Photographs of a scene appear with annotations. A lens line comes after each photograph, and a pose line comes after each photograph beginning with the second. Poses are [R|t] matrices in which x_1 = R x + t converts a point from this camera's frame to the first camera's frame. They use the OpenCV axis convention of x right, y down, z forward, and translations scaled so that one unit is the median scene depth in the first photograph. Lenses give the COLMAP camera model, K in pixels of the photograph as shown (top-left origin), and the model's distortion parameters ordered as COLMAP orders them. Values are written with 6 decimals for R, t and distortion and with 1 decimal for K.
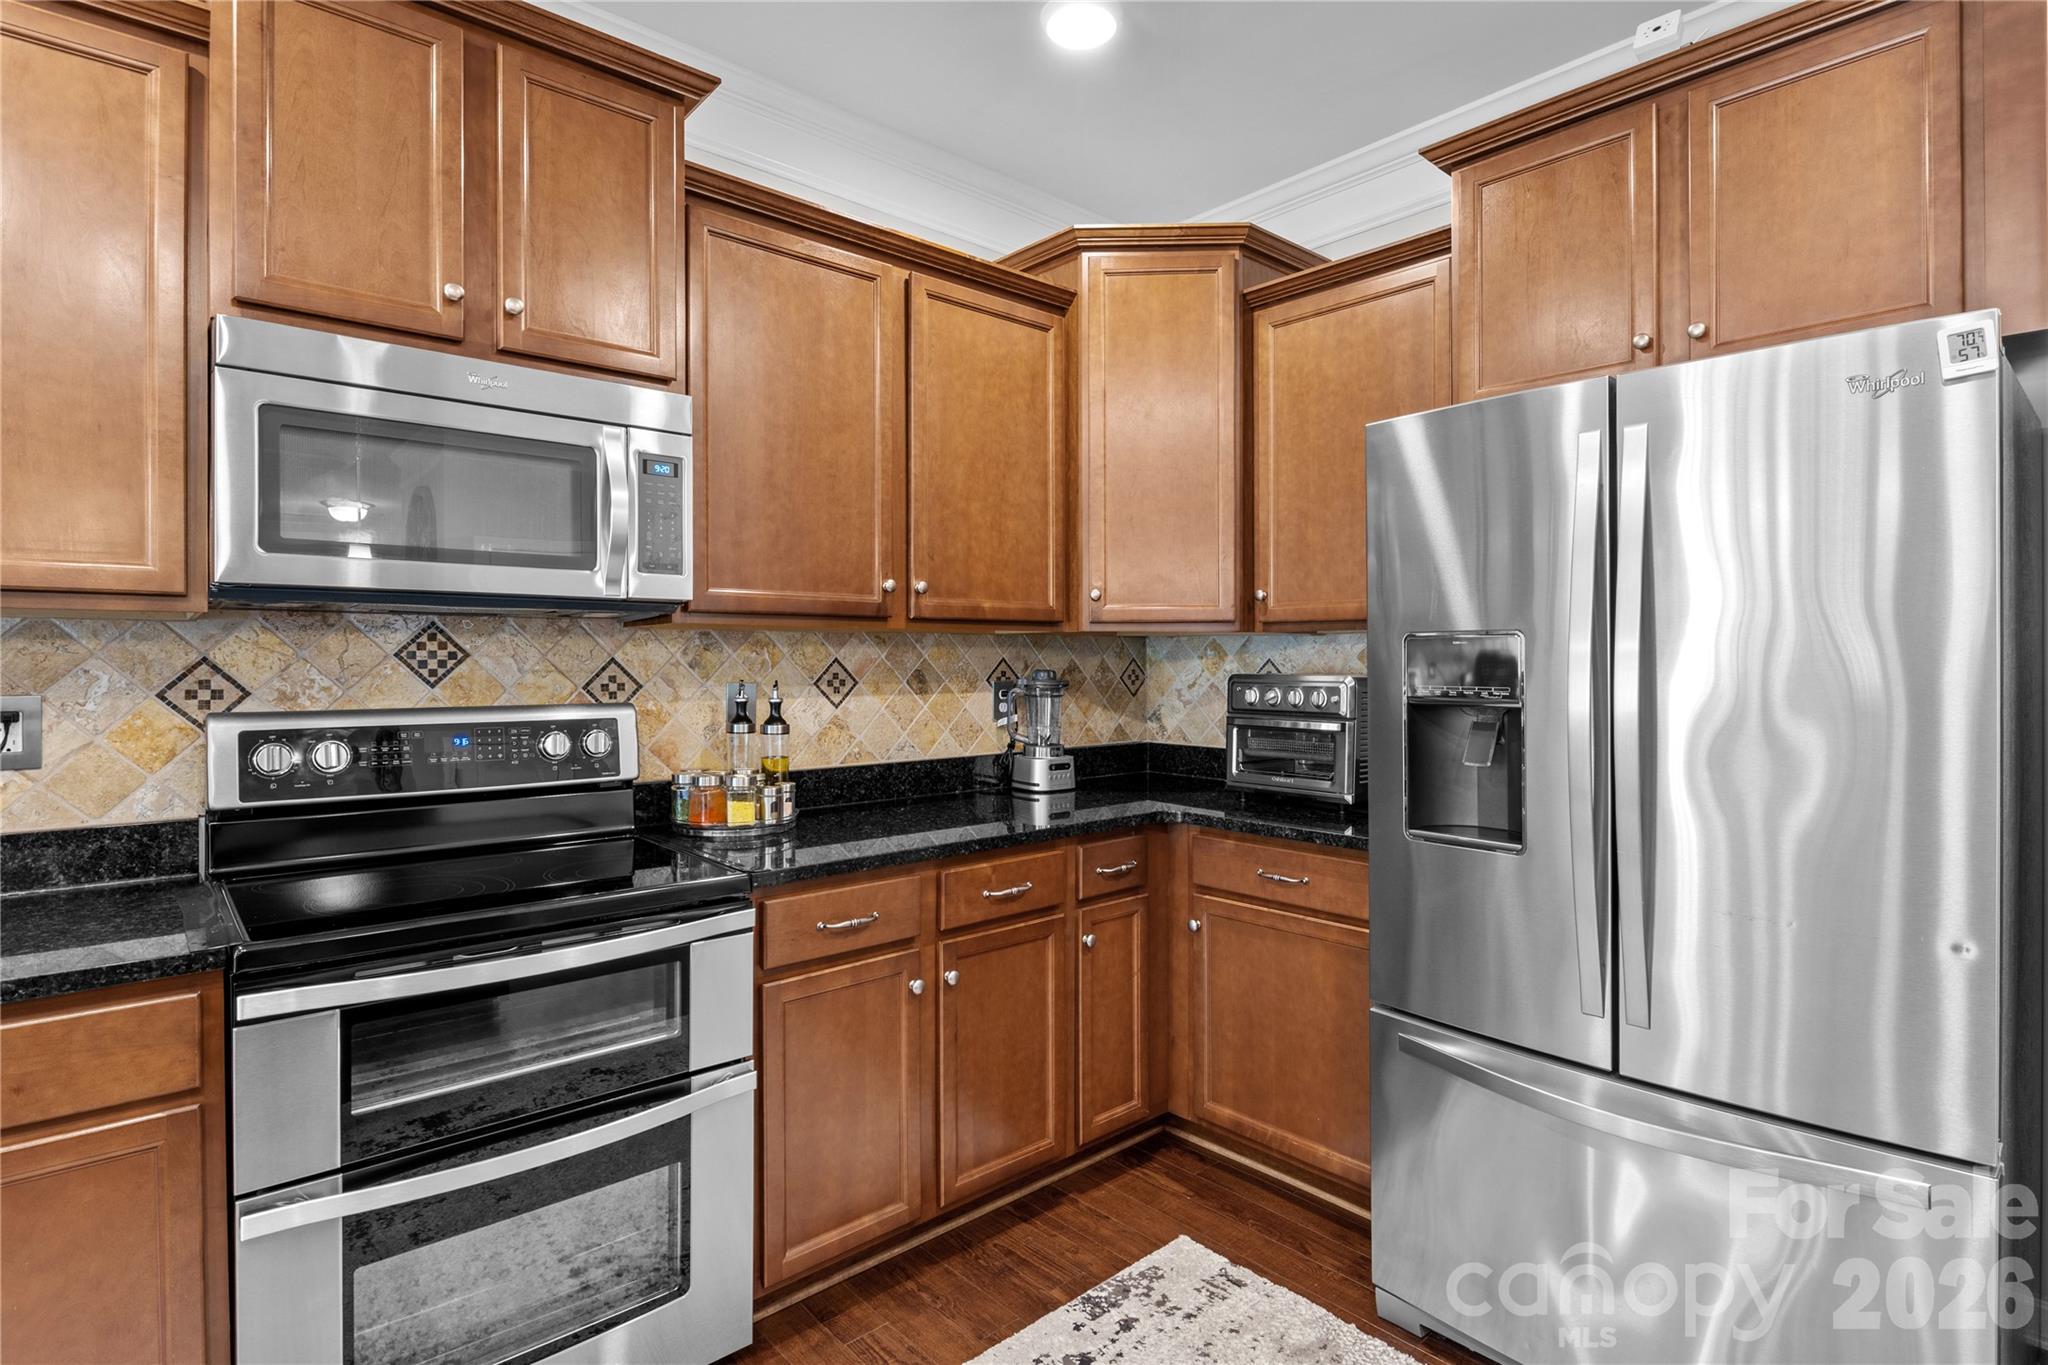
lens RADIAL K [[1016.7, 0, 1030.6], [0, 1016.7, 664.3], [0, 0, 1]] dist [-0.015775, 0.000008]
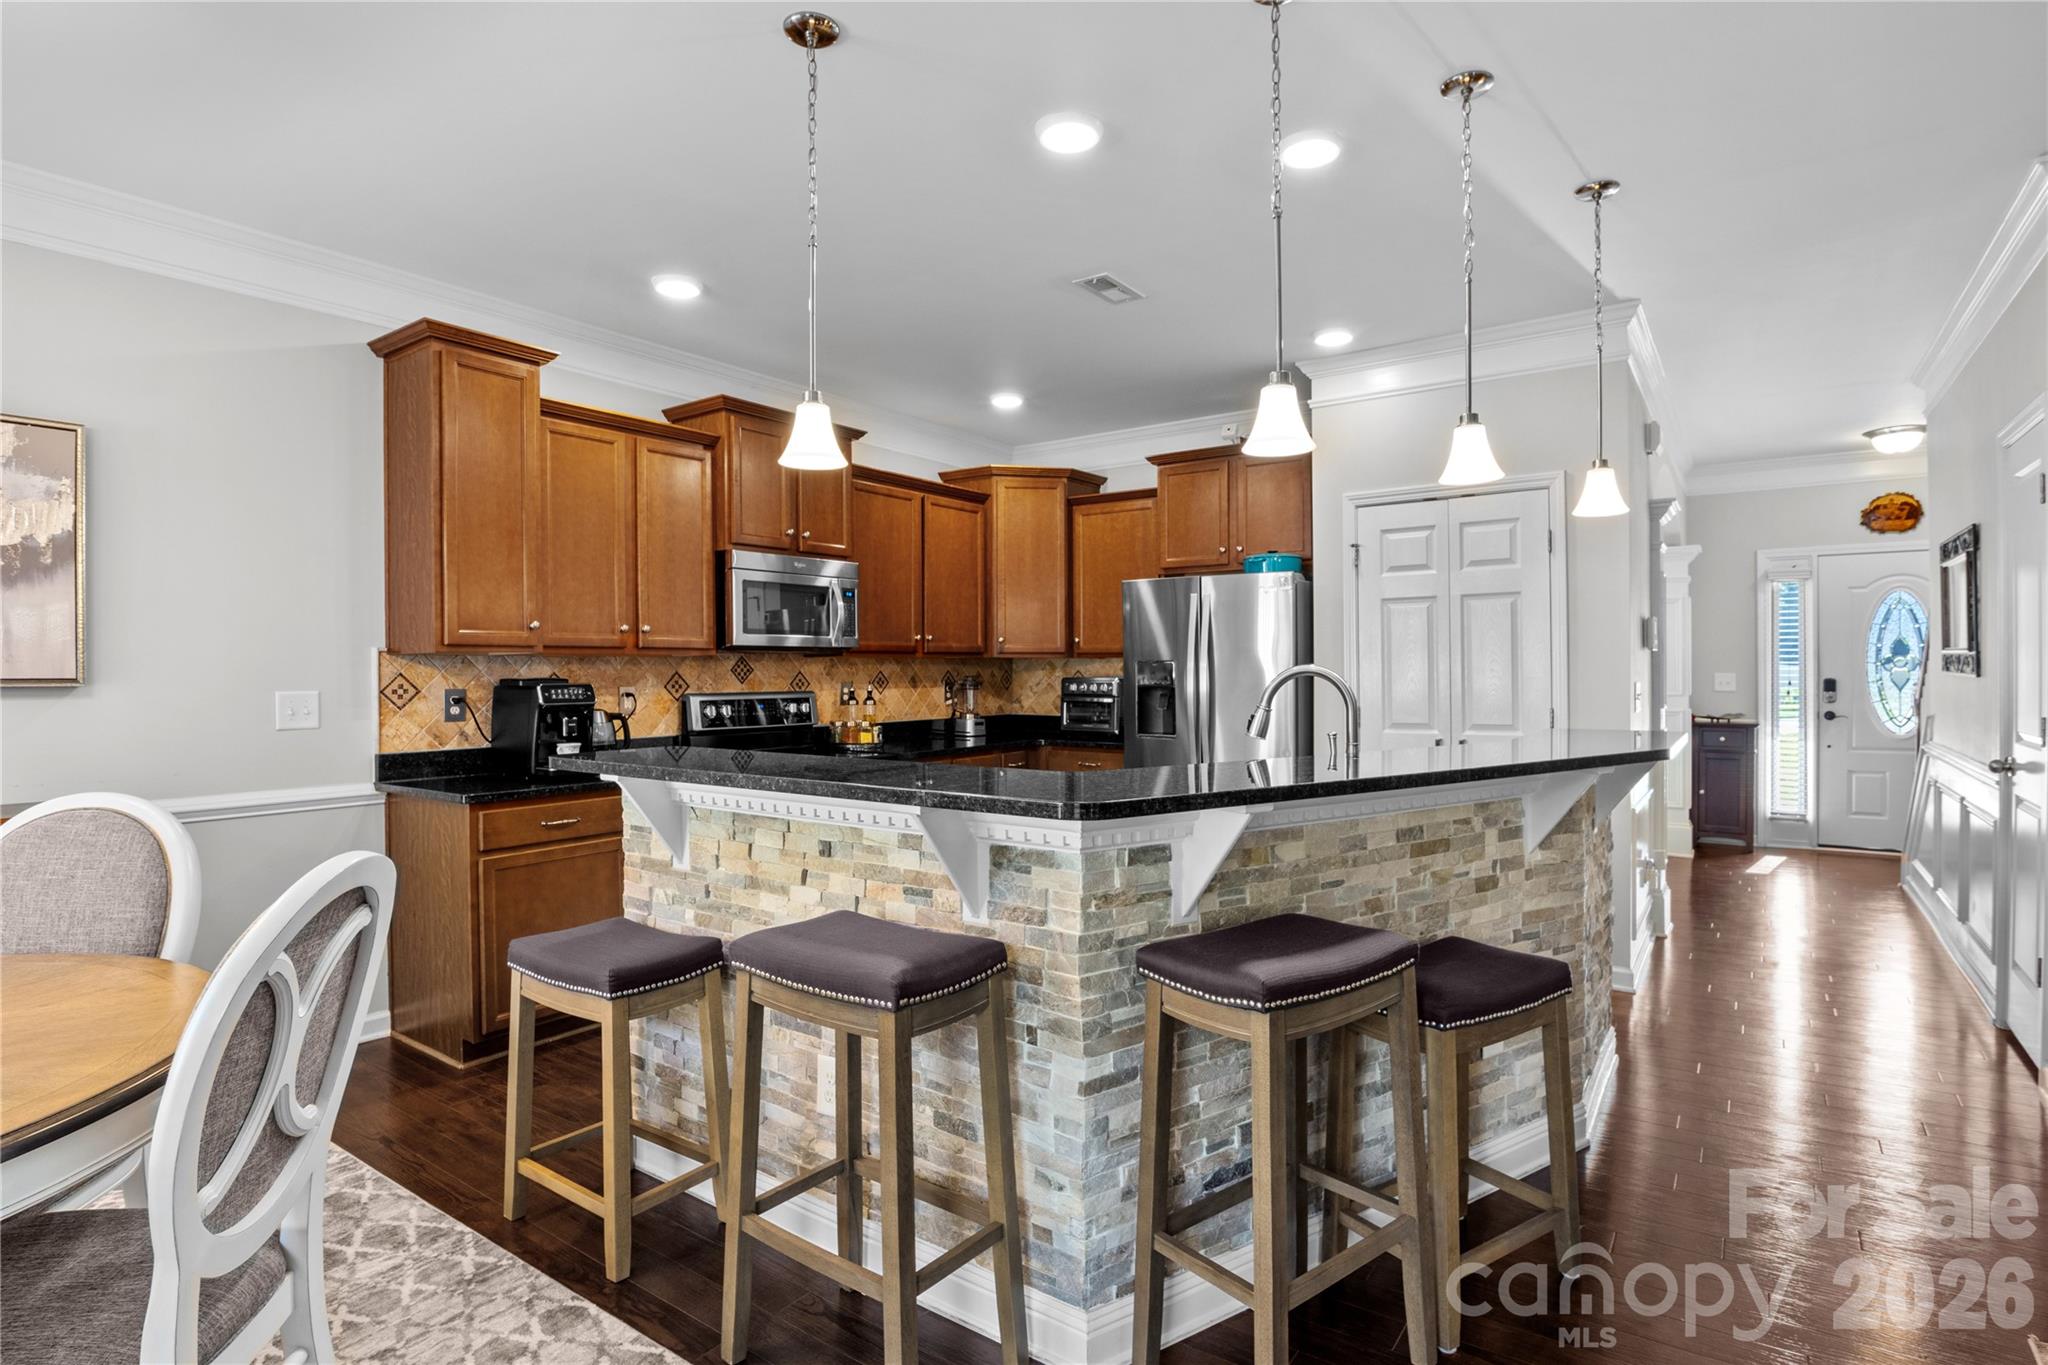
lens RADIAL K [[1027.0, 0, 1034.4], [0, 1027.0, 676.9], [0, 0, 1]] dist [-0.028227, -0.000837]
pose [[0.974849, -0.003994, 0.222832, -0.371904], [0.003085, 0.999985, 0.004427, -0.001434], [-0.222847, -0.003628, 0.974847, -1.181622]]
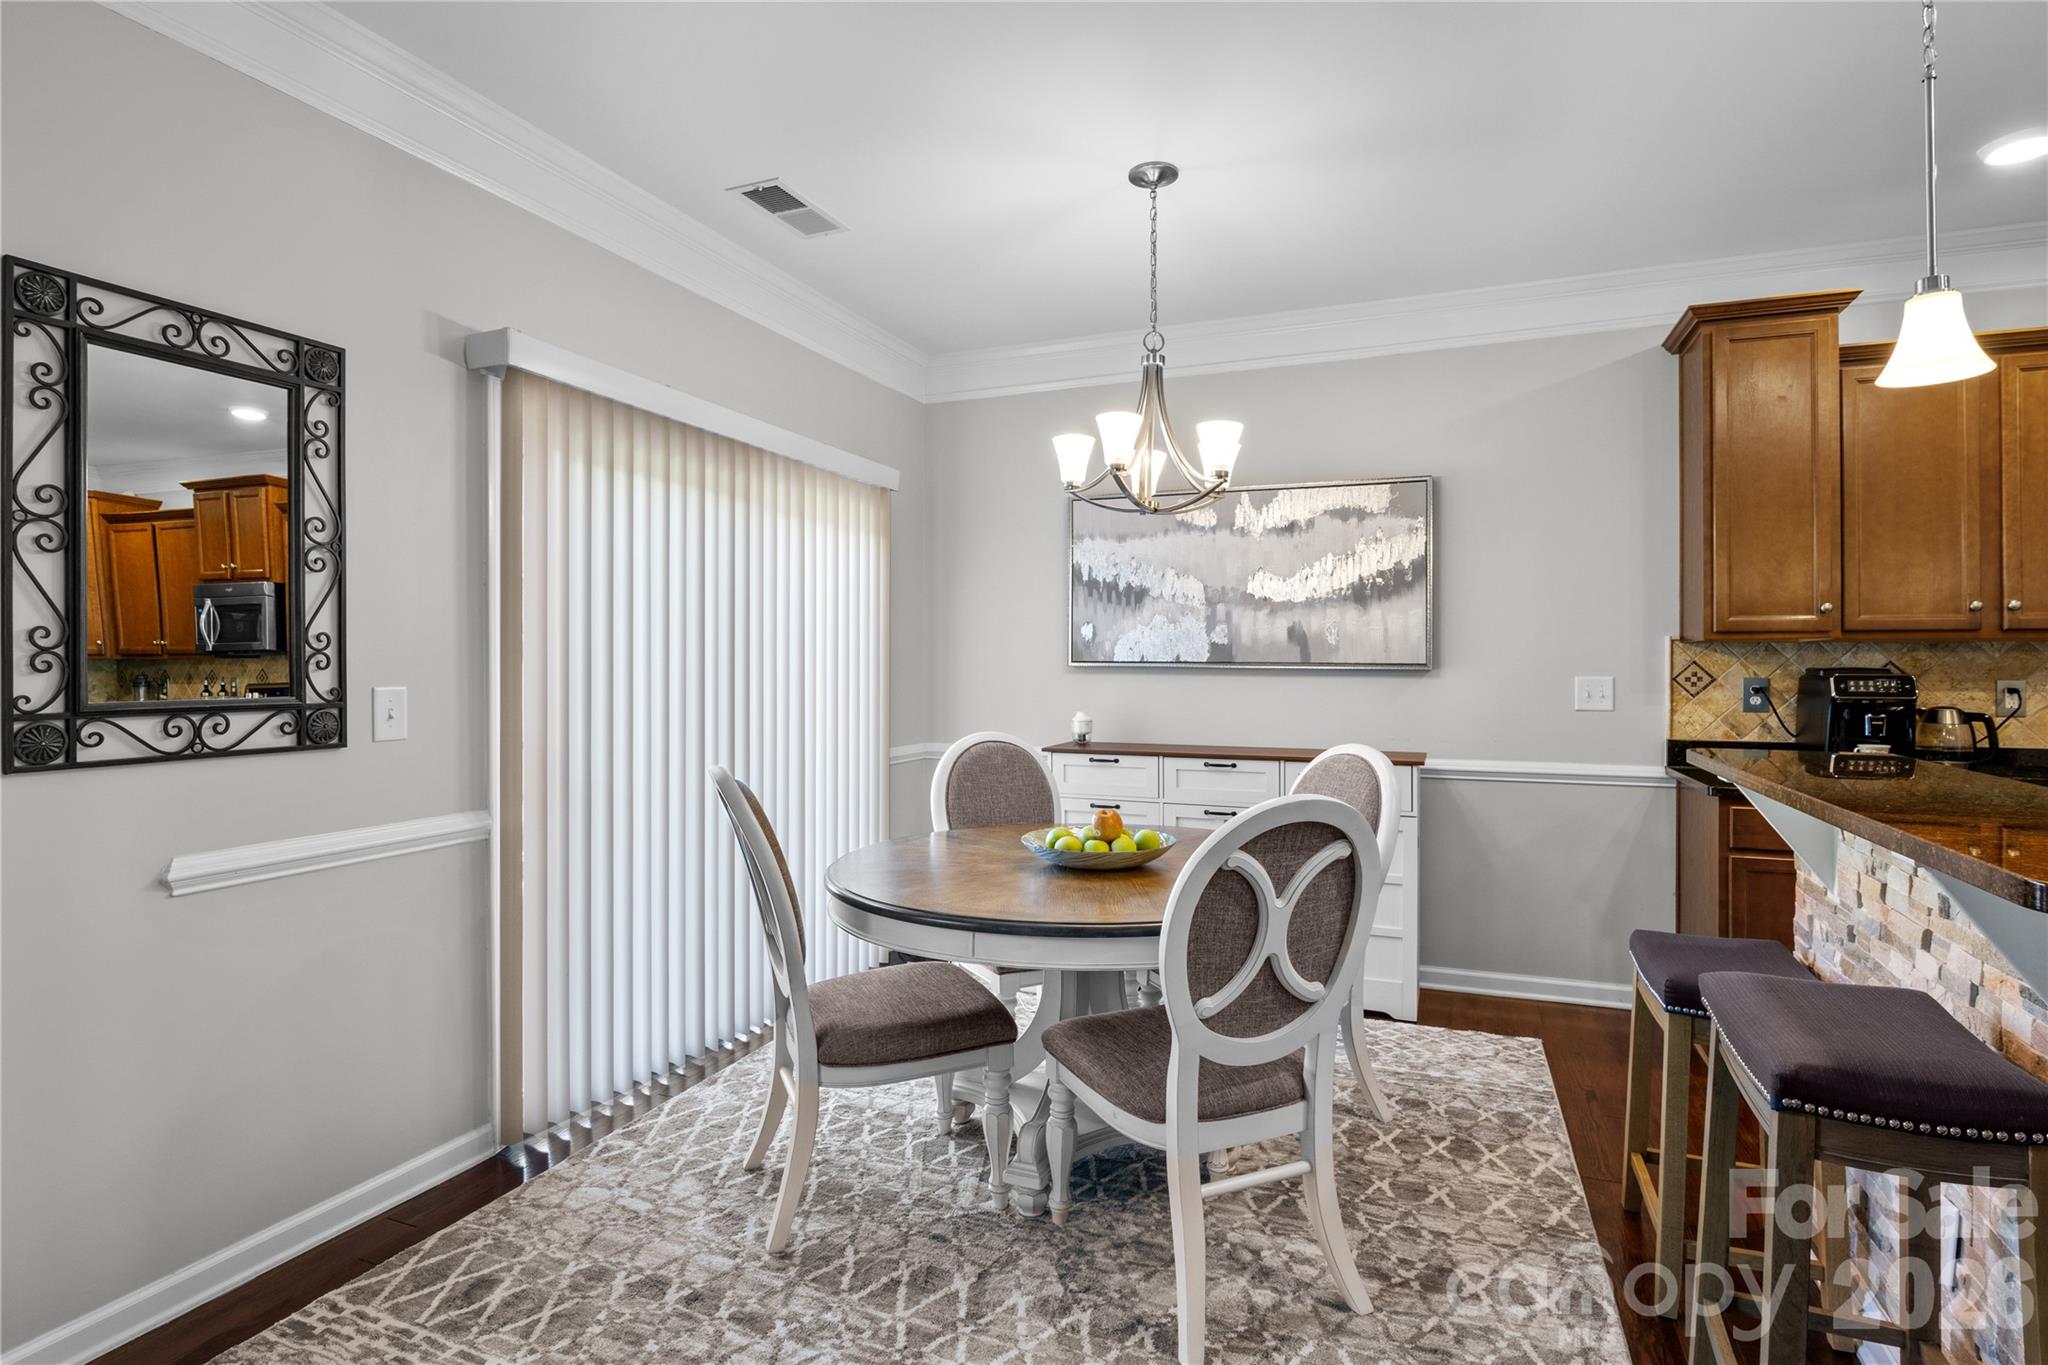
lens RADIAL K [[1016.7, 0, 1030.6], [0, 1016.7, 664.3], [0, 0, 1]] dist [-0.015775, 0.000008]
pose [[0.437312, 0.005061, -0.899295, -0.045239], [-0.003280, 0.999986, 0.004032, -0.001260], [0.899304, 0.001186, 0.437323, -1.065464]]
